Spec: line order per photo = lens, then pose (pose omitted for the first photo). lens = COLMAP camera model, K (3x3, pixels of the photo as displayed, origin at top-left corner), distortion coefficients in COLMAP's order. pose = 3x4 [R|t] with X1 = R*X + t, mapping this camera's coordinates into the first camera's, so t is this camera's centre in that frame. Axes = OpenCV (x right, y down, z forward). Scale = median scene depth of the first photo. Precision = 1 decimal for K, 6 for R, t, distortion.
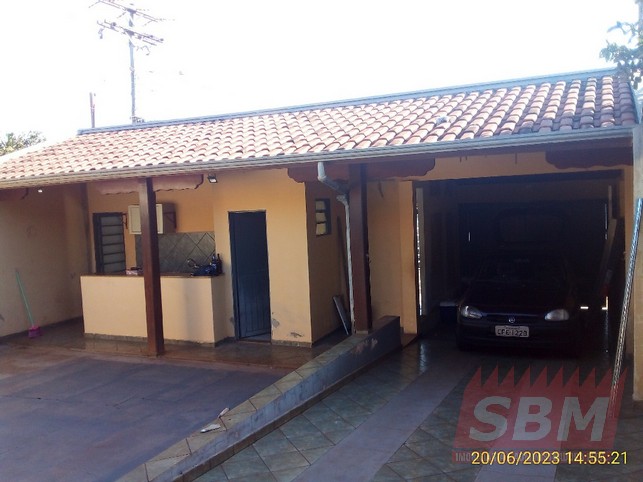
lens RADIAL K [[612.1, 0, 322.0], [0, 612.1, 240.0], [0, 0, 1]] dist [0.000644, 0.000000]
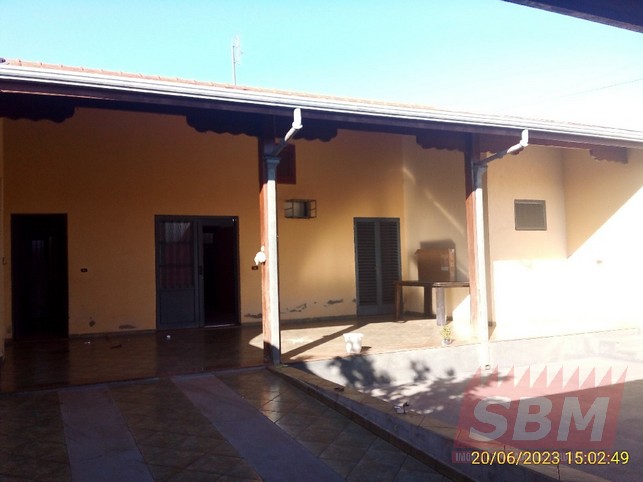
lens RADIAL K [[612.1, 0, 321.9], [0, 612.1, 240.8], [0, 0, 1]] dist [0.000644, 0.000000]
pose [[-0.592044, 0.052529, -0.804192, 0.733347], [-0.022646, 0.996395, 0.081756, -0.063075], [0.805588, 0.066614, -0.588720, 1.512986]]
